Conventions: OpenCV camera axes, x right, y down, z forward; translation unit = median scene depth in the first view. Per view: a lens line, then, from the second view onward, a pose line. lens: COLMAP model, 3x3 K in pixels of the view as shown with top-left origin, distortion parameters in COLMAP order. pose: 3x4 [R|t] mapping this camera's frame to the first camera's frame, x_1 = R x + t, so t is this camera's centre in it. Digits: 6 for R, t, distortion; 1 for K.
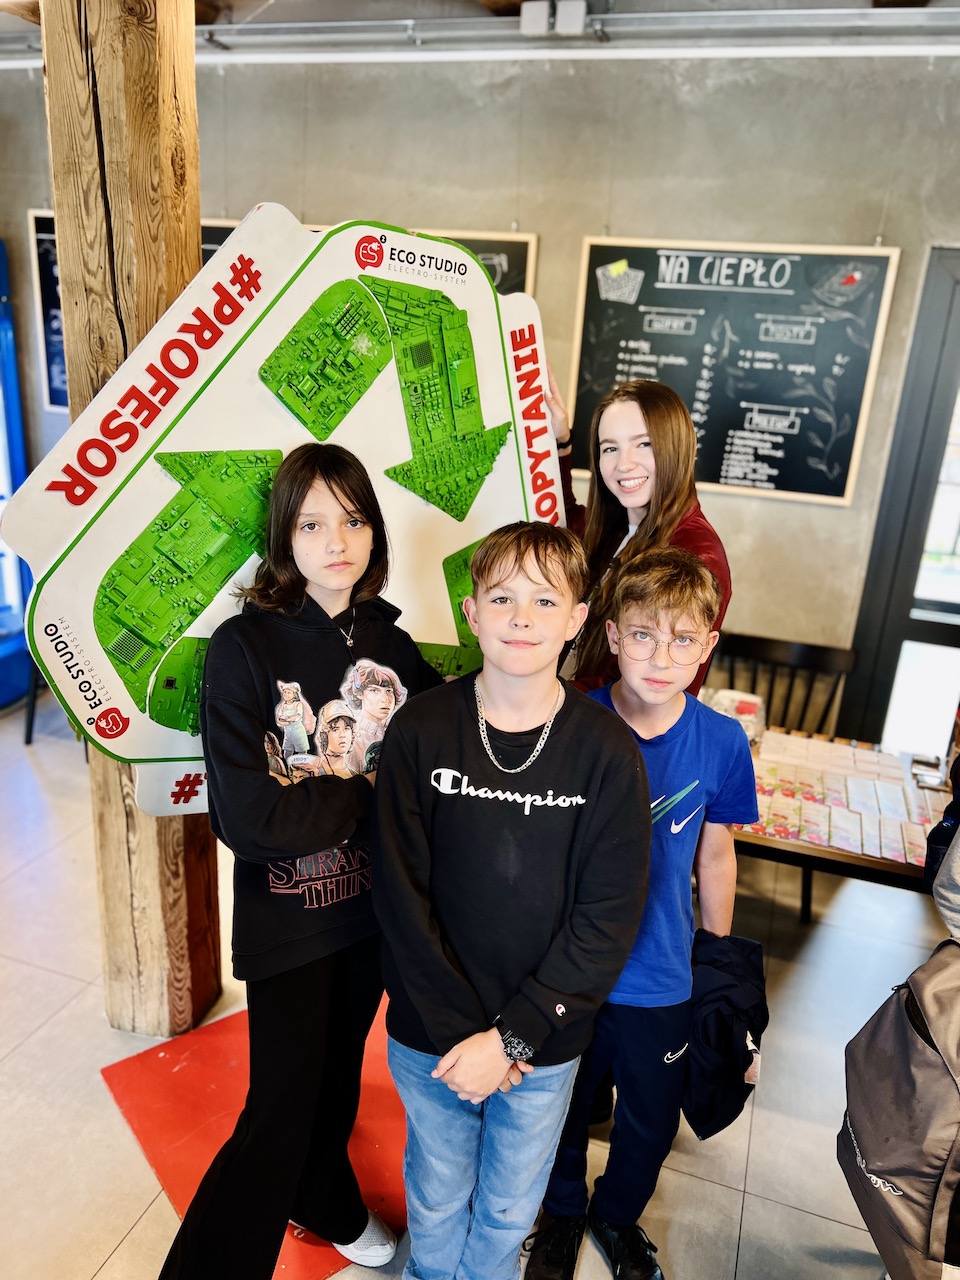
lens RADIAL K [[966.8, 0, 481.5], [0, 966.8, 667.7], [0, 0, 1]] dist [0.035734, -0.048111]
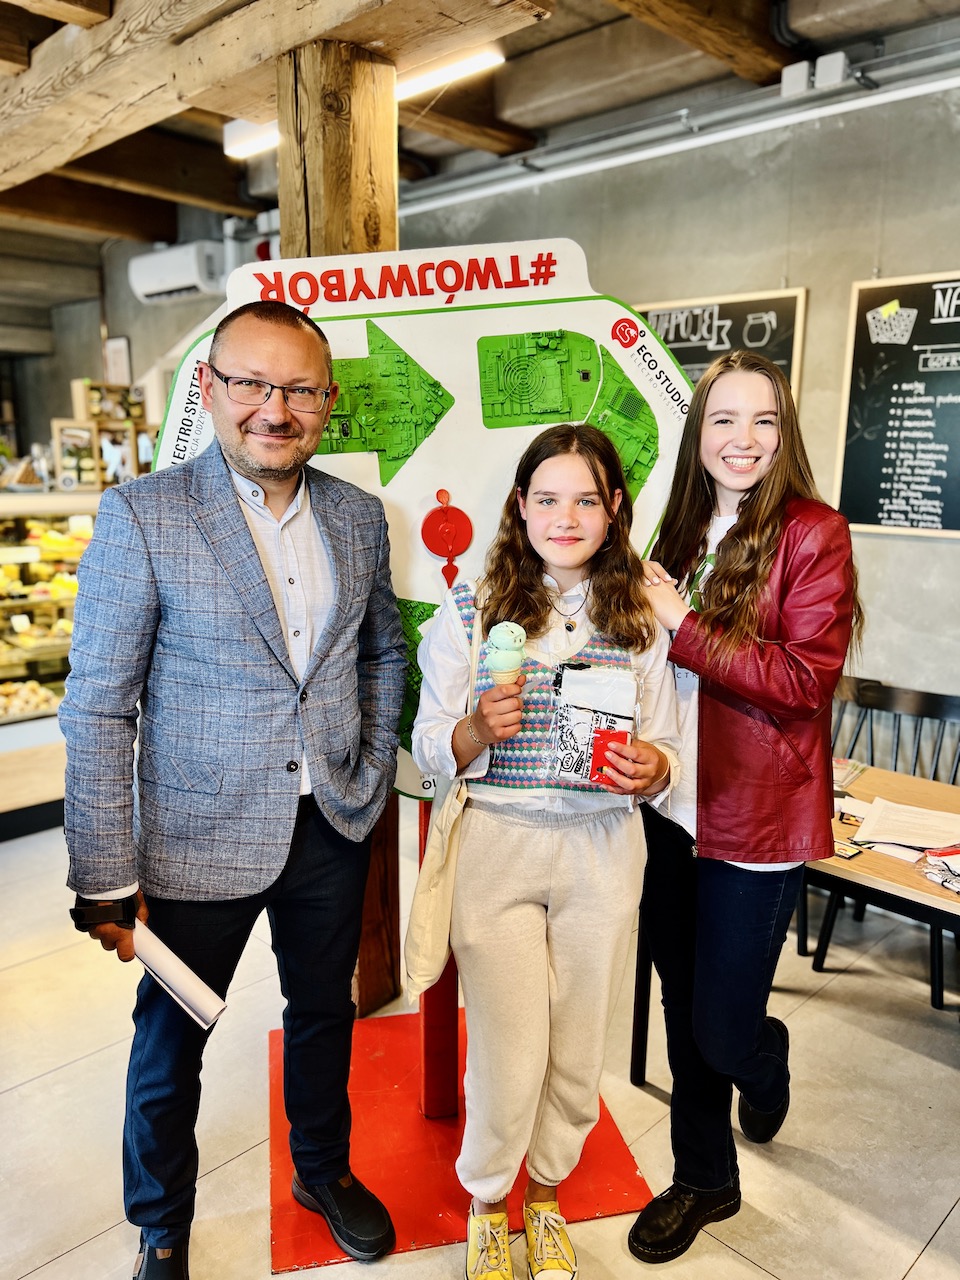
lens RADIAL K [[966.8, 0, 481.5], [0, 966.8, 667.7], [0, 0, 1]] dist [0.035734, -0.048111]
pose [[0.898516, 0.047593, -0.436353, 0.215786], [-0.109199, 0.987087, -0.117195, 0.085868], [0.425140, 0.152951, 0.892111, 0.045096]]
